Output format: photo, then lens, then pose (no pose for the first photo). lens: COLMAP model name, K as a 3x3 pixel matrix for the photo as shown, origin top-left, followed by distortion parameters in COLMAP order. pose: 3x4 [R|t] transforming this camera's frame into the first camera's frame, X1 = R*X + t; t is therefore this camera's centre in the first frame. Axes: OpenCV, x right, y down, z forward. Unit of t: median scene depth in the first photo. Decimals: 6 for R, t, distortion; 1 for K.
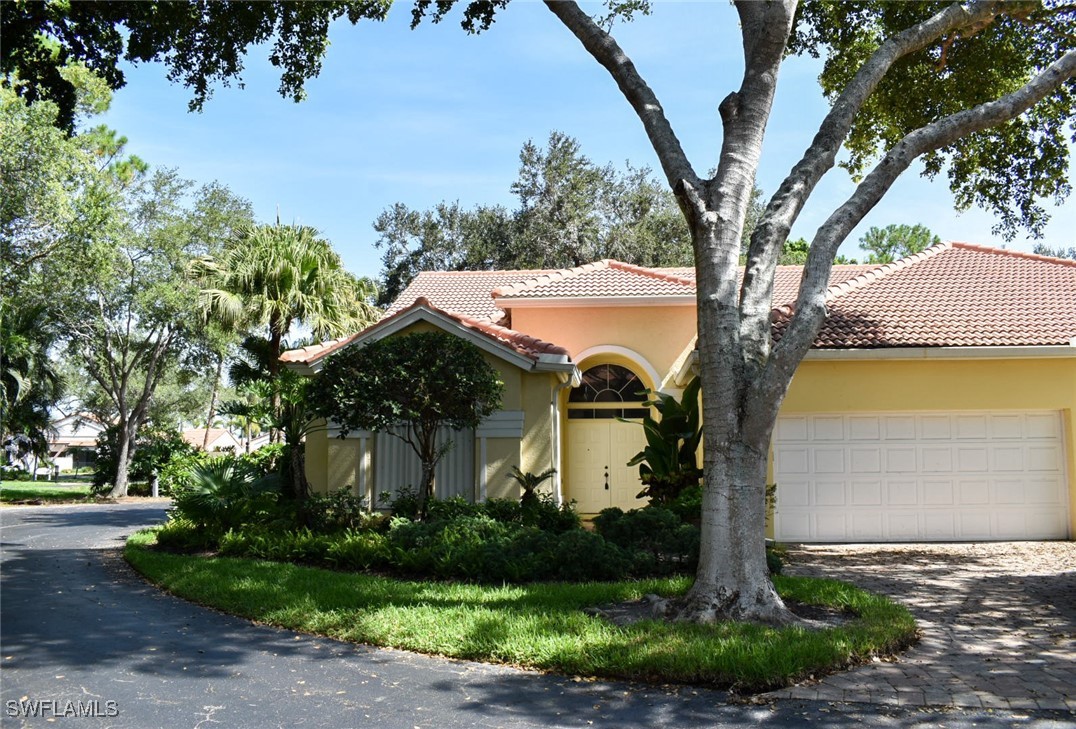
lens RADIAL K [[929.4, 0, 538.0], [0, 929.4, 364.5], [0, 0, 1]] dist [-0.091260, -0.001568]
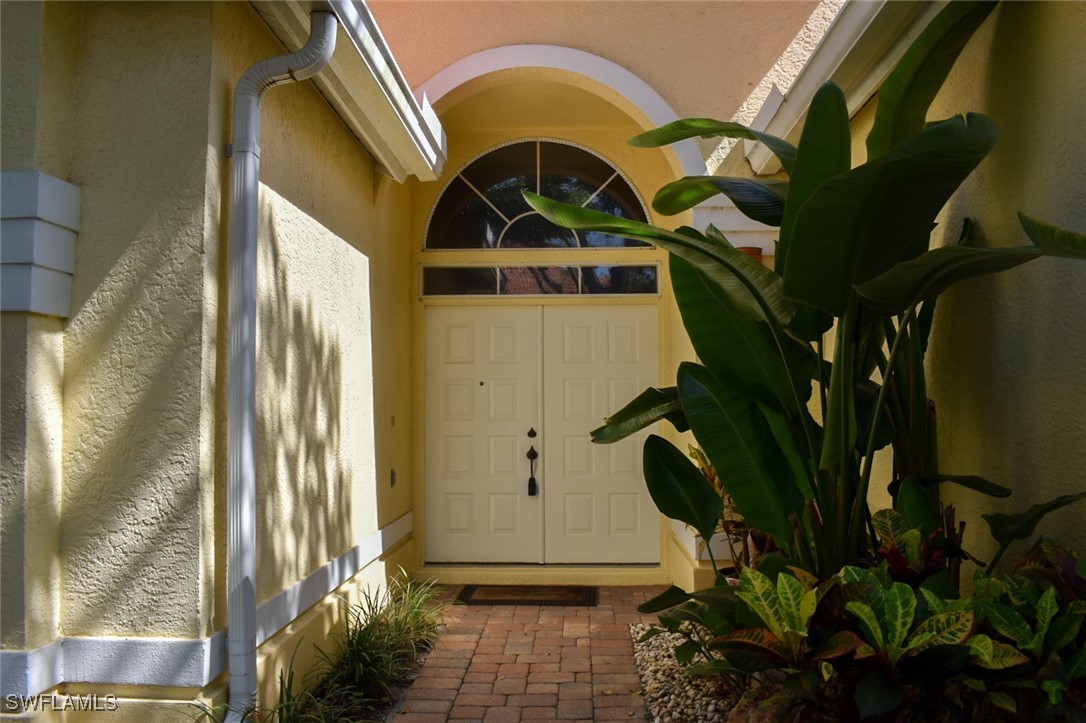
lens RADIAL K [[866.4, 0, 543.0], [0, 866.4, 361.5], [0, 0, 1]] dist [-0.097097, 0.000089]
pose [[0.999166, 0.001168, 0.040812, 0.078174], [-0.003744, 0.998000, 0.063099, 0.077526], [-0.040657, -0.063200, 0.997172, 0.823315]]
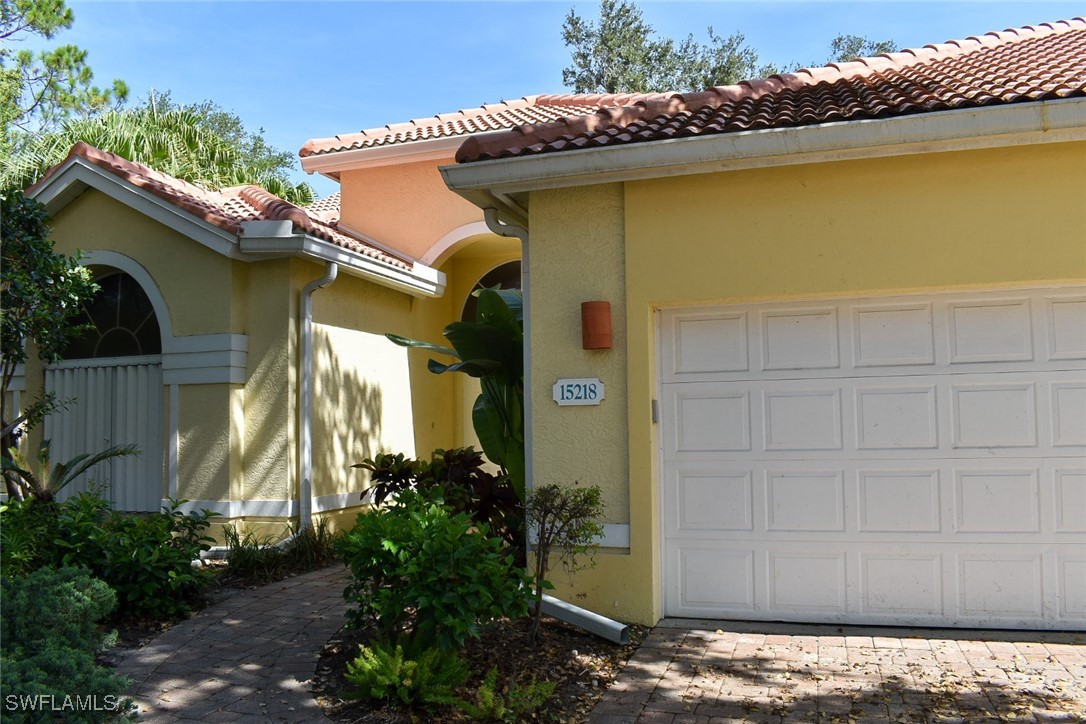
lens RADIAL K [[866.4, 0, 543.0], [0, 866.4, 362.0], [0, 0, 1]] dist [-0.097097, 0.000089]
pose [[0.967669, -0.031433, -0.250256, 0.279012], [0.041886, 0.998454, 0.036550, 0.056234], [0.248720, -0.045850, 0.967490, 0.565493]]
